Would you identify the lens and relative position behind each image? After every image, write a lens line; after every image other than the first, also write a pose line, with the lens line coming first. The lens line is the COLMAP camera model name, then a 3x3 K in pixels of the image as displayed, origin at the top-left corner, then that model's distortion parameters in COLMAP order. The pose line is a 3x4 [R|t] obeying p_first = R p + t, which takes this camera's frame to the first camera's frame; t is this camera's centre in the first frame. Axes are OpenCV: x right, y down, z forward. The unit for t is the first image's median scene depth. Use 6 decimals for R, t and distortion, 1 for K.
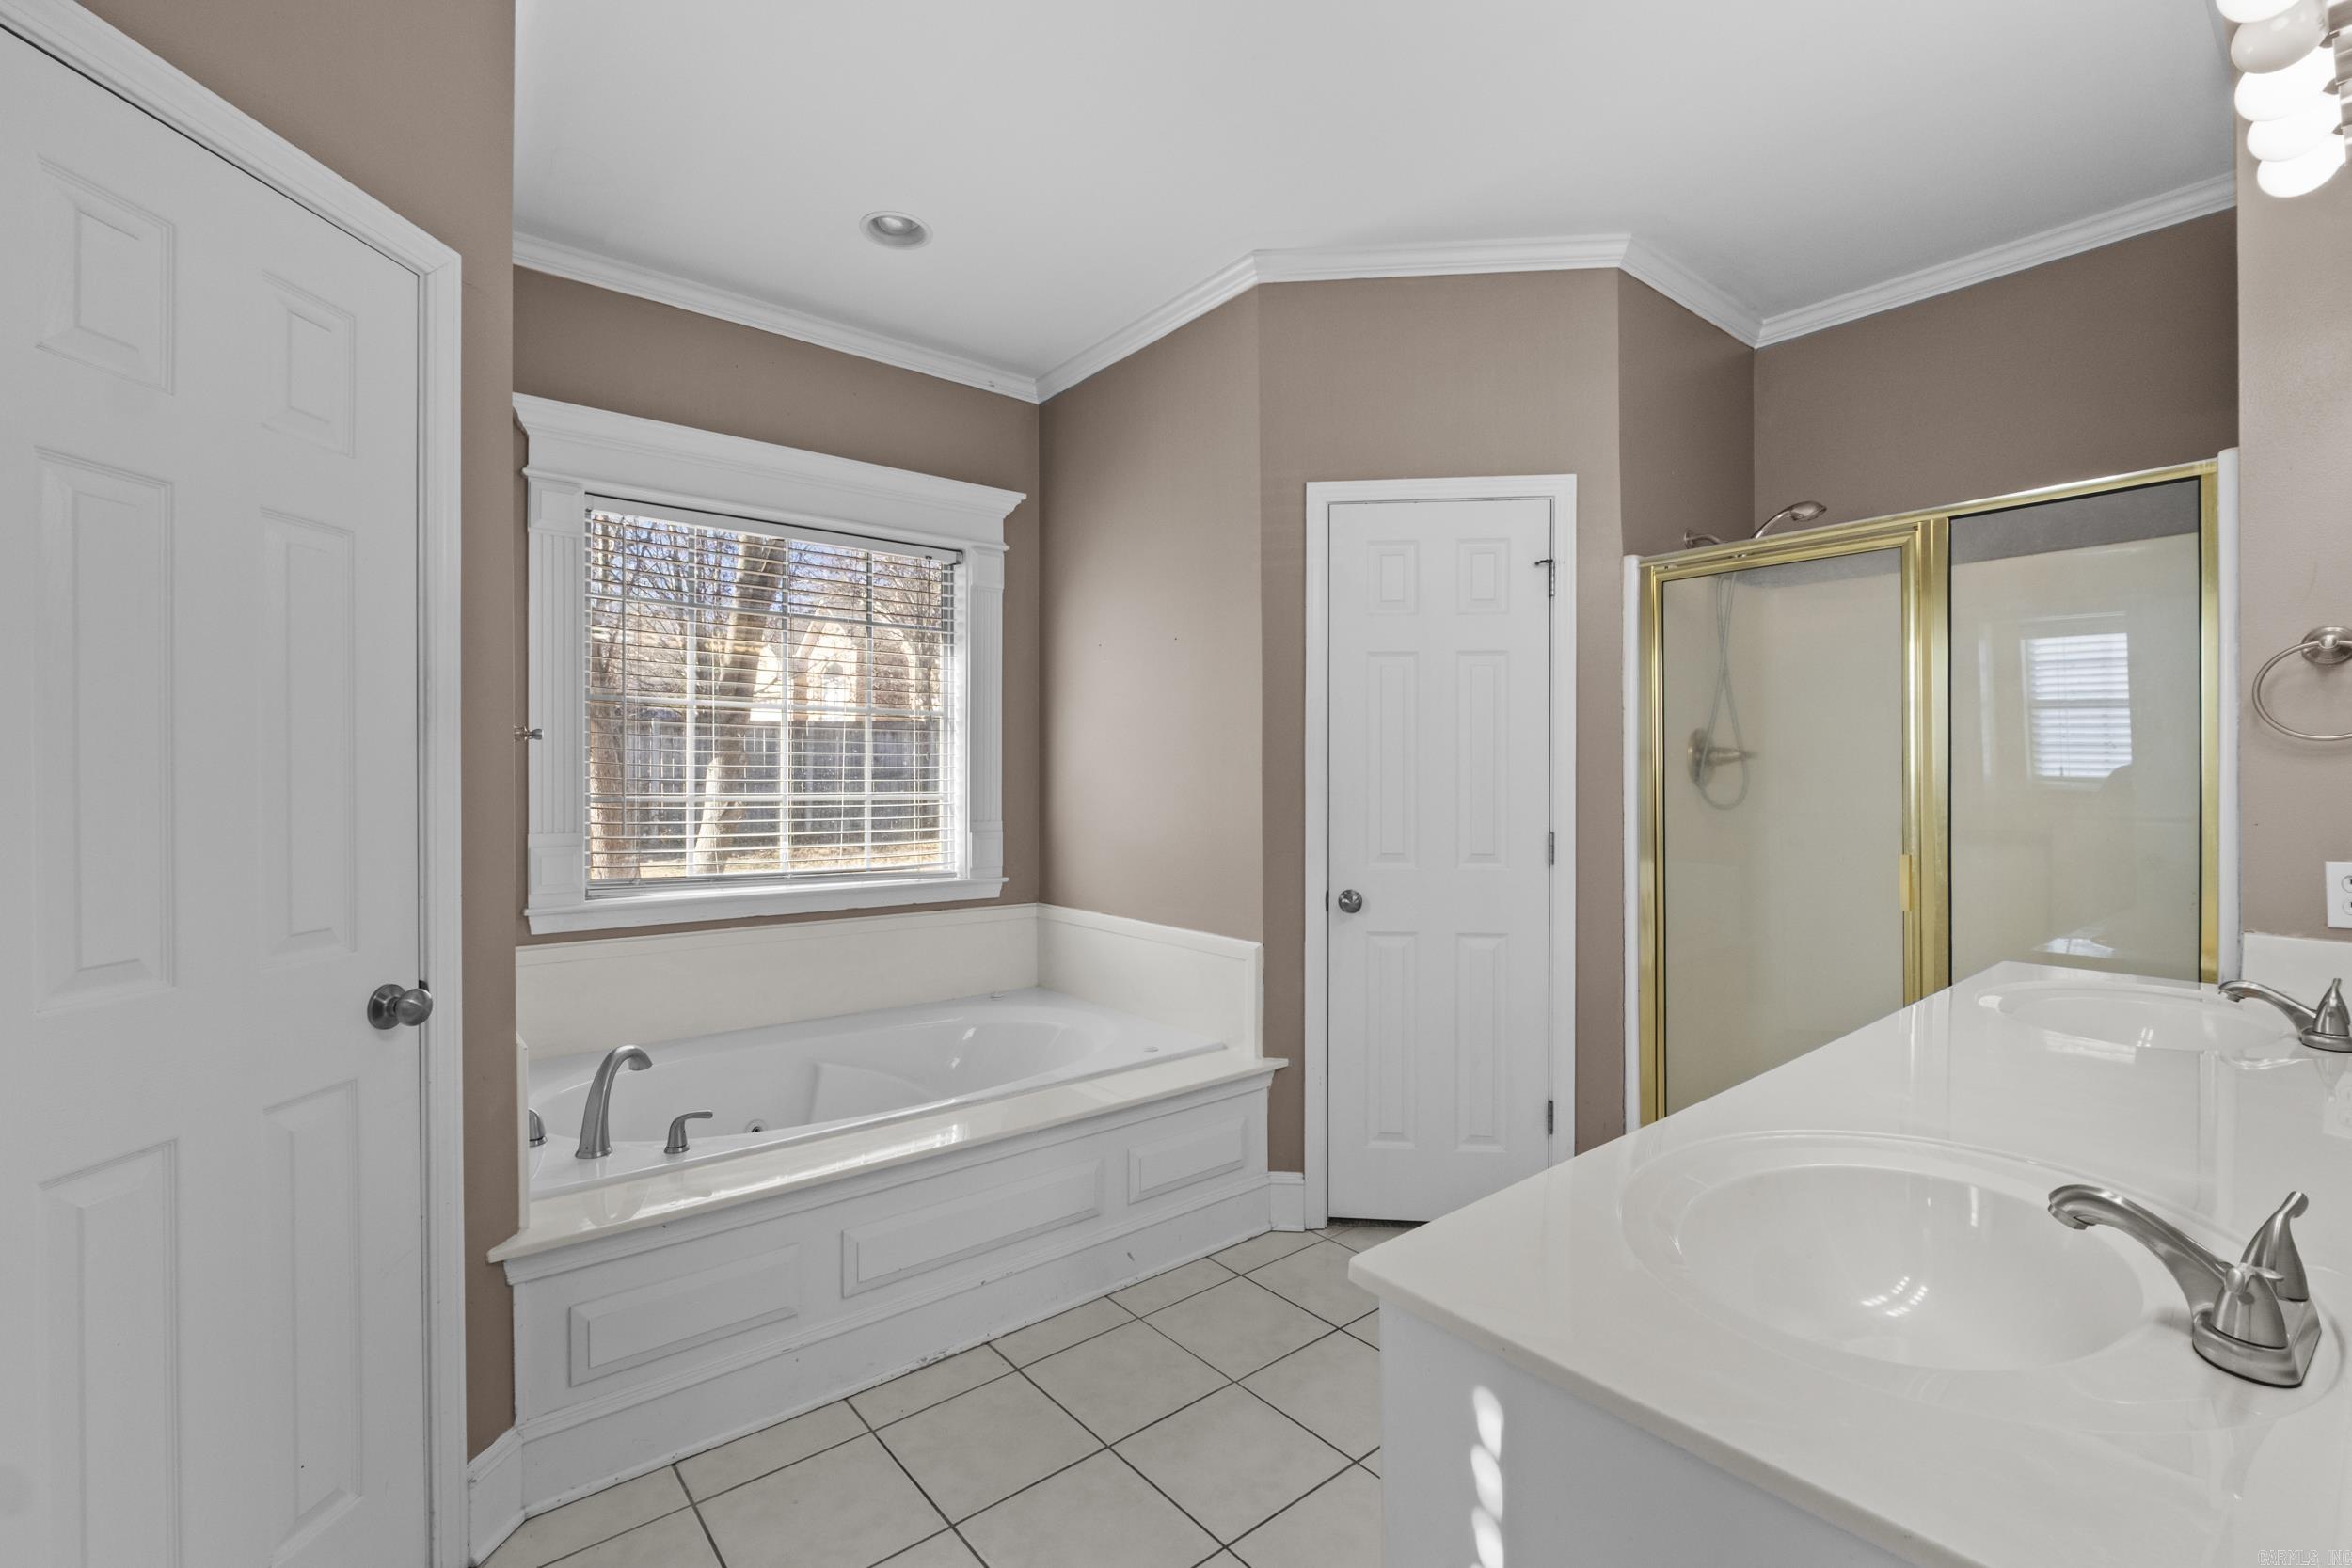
lens RADIAL K [[1032.7, 0, 1183.3], [0, 1032.7, 793.2], [0, 0, 1]] dist [-0.007484, -0.000614]
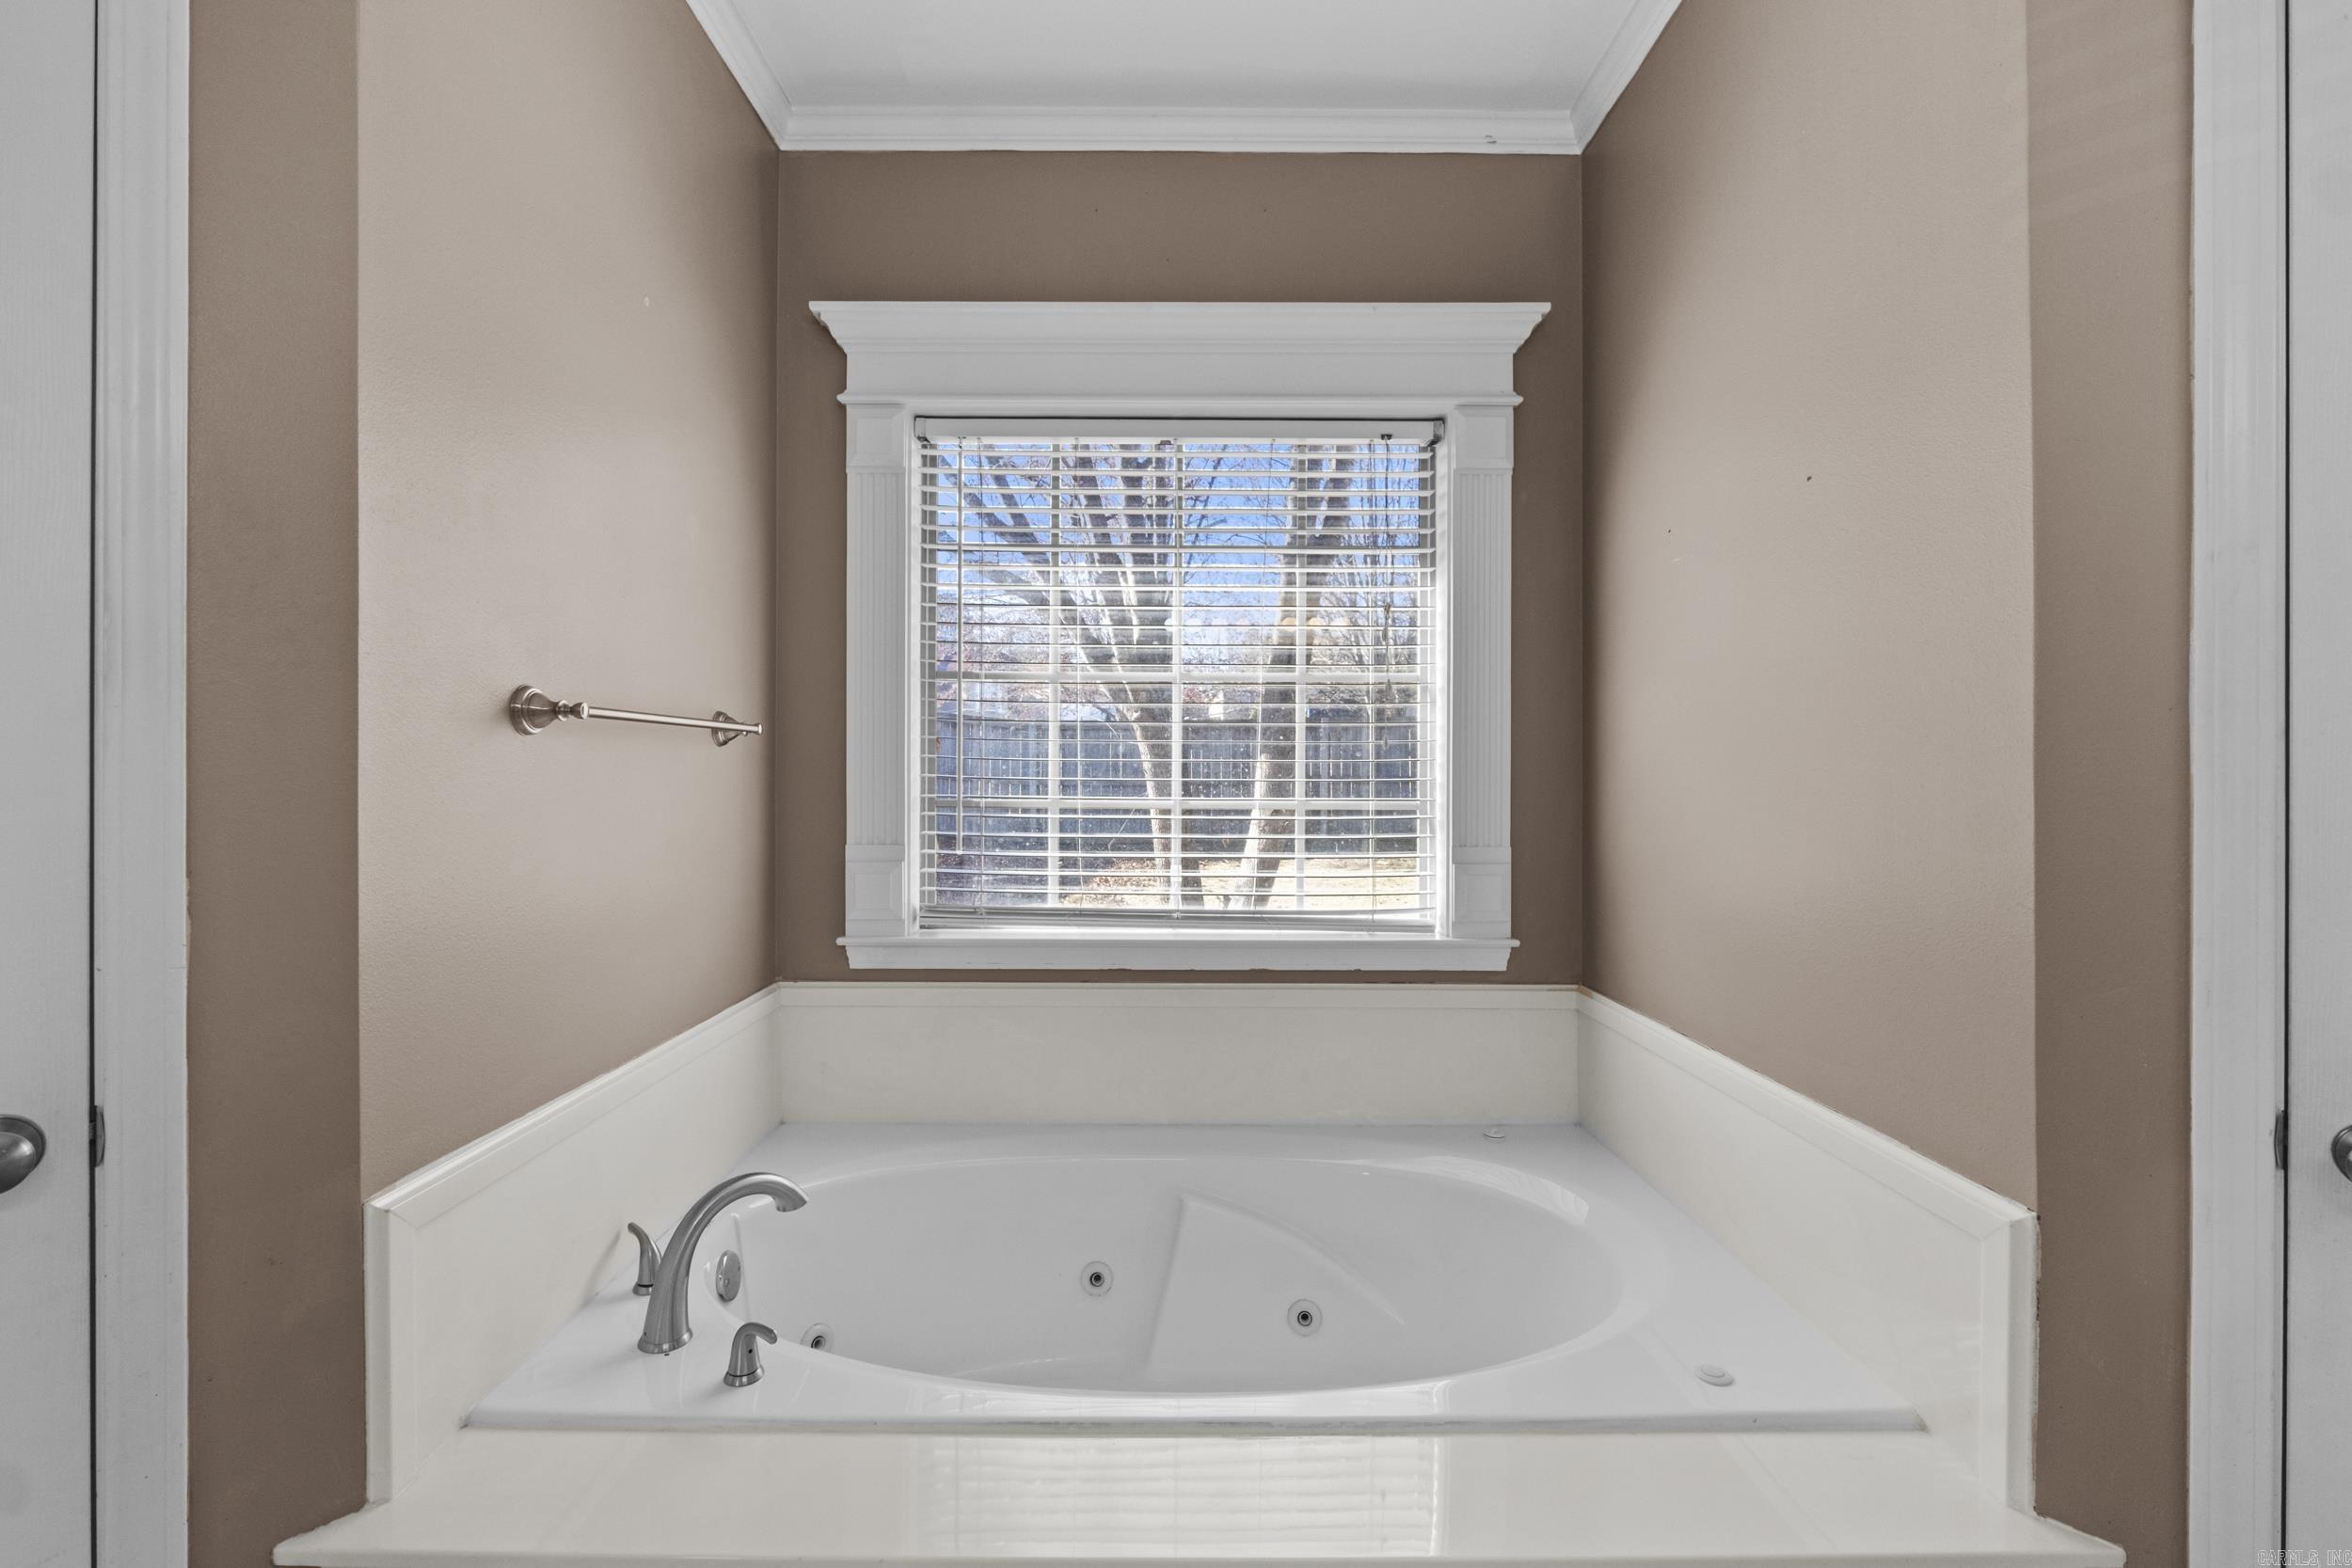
lens RADIAL K [[1032.7, 0, 1162.0], [0, 1032.7, 777.0], [0, 0, 1]] dist [-0.007484, -0.000614]
pose [[0.770568, 0.001123, -0.637357, 0.056351], [-0.011768, 0.999853, -0.012466, -0.004721], [0.637249, 0.017106, 0.770468, 0.408390]]
